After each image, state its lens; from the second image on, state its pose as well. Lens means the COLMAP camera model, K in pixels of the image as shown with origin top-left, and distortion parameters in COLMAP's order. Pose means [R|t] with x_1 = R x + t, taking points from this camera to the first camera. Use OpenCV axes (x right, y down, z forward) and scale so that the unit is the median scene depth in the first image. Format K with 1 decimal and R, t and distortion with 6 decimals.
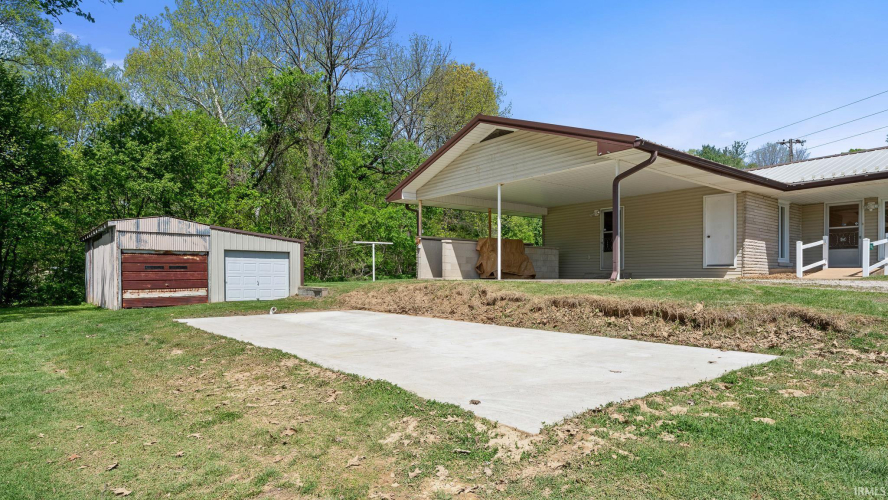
lens RADIAL K [[516.6, 0, 440.6], [0, 516.6, 270.9], [0, 0, 1]] dist [0.000630, -0.000223]
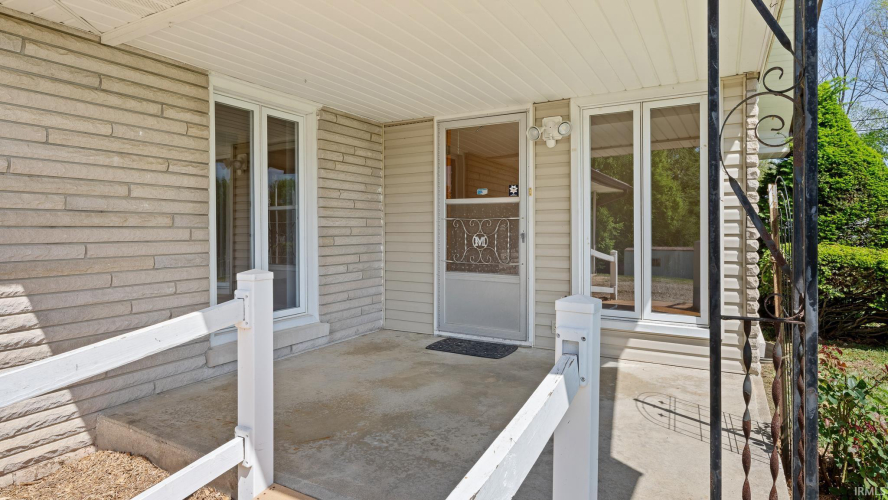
lens RADIAL K [[490.6, 0, 445.3], [0, 490.6, 215.3], [0, 0, 1]] dist [0.000759, -0.000037]
pose [[0.928994, 0.006234, 0.370043, 0.571400], [-0.003830, 0.999967, -0.007232, -0.064156], [-0.370075, 0.005301, 0.928987, 0.648973]]
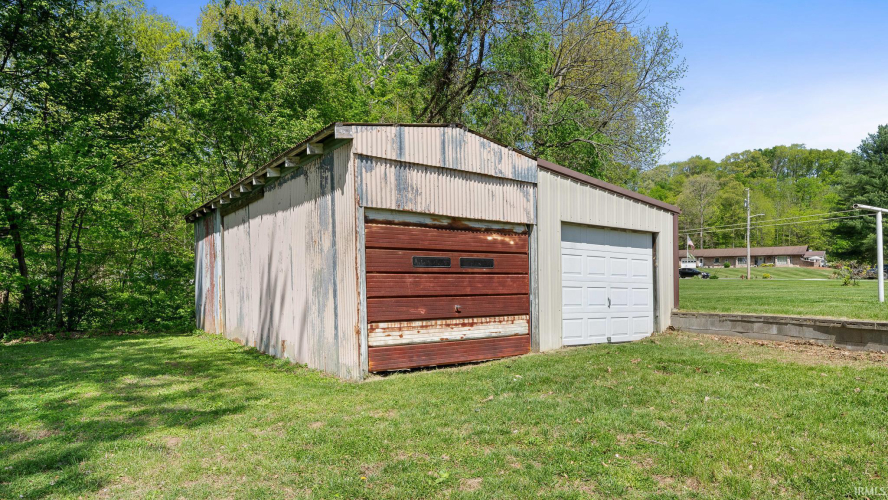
lens RADIAL K [[533.5, 0, 443.9], [0, 533.5, 308.3], [0, 0, 1]] dist [-0.001538, -0.000238]
pose [[0.997508, 0.007380, -0.070167, -0.512601], [-0.003927, 0.998780, 0.049226, 0.007974], [0.070445, -0.048828, 0.996320, 0.606216]]
